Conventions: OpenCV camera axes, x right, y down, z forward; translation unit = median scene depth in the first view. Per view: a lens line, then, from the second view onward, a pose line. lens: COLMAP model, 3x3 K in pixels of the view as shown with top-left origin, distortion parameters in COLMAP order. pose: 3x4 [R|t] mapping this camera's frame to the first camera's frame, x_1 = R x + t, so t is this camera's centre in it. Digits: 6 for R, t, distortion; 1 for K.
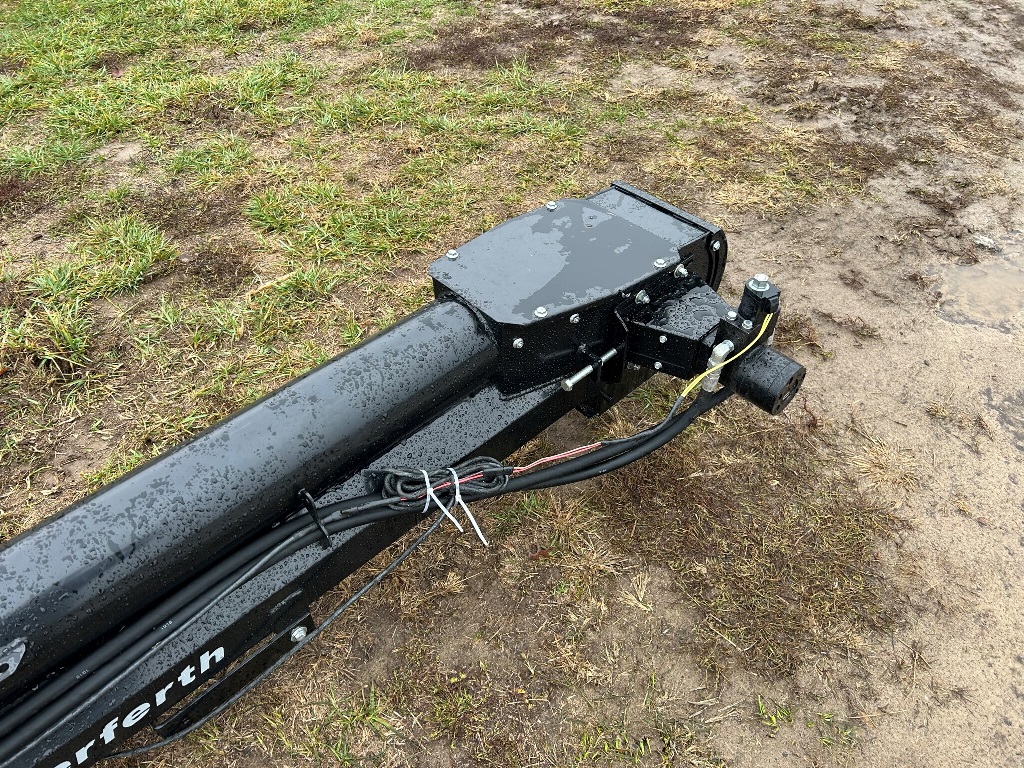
lens RADIAL K [[782.5, 0, 508.3], [0, 782.5, 383.7], [0, 0, 1]] dist [0.031469, -0.022127]
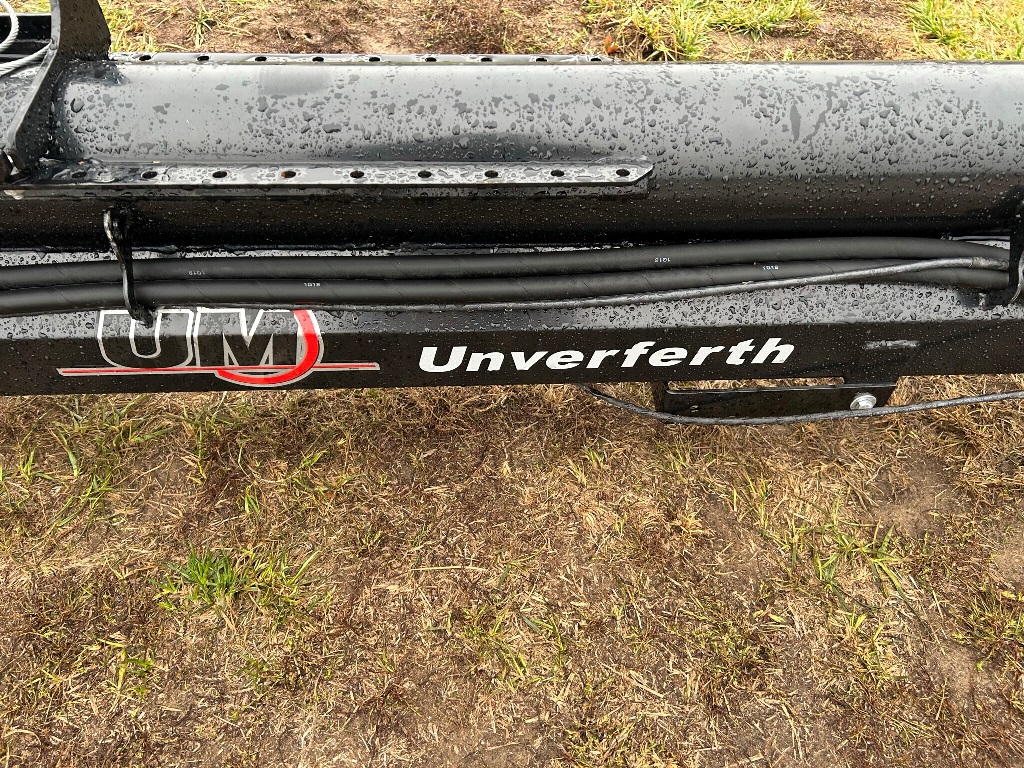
lens RADIAL K [[782.5, 0, 515.9], [0, 782.5, 386.6], [0, 0, 1]] dist [0.031469, -0.022127]
pose [[0.760249, 0.509686, -0.402794, -0.234549], [-0.482233, 0.858224, 0.175790, 0.345936], [0.435285, 0.060596, 0.898251, 0.218611]]
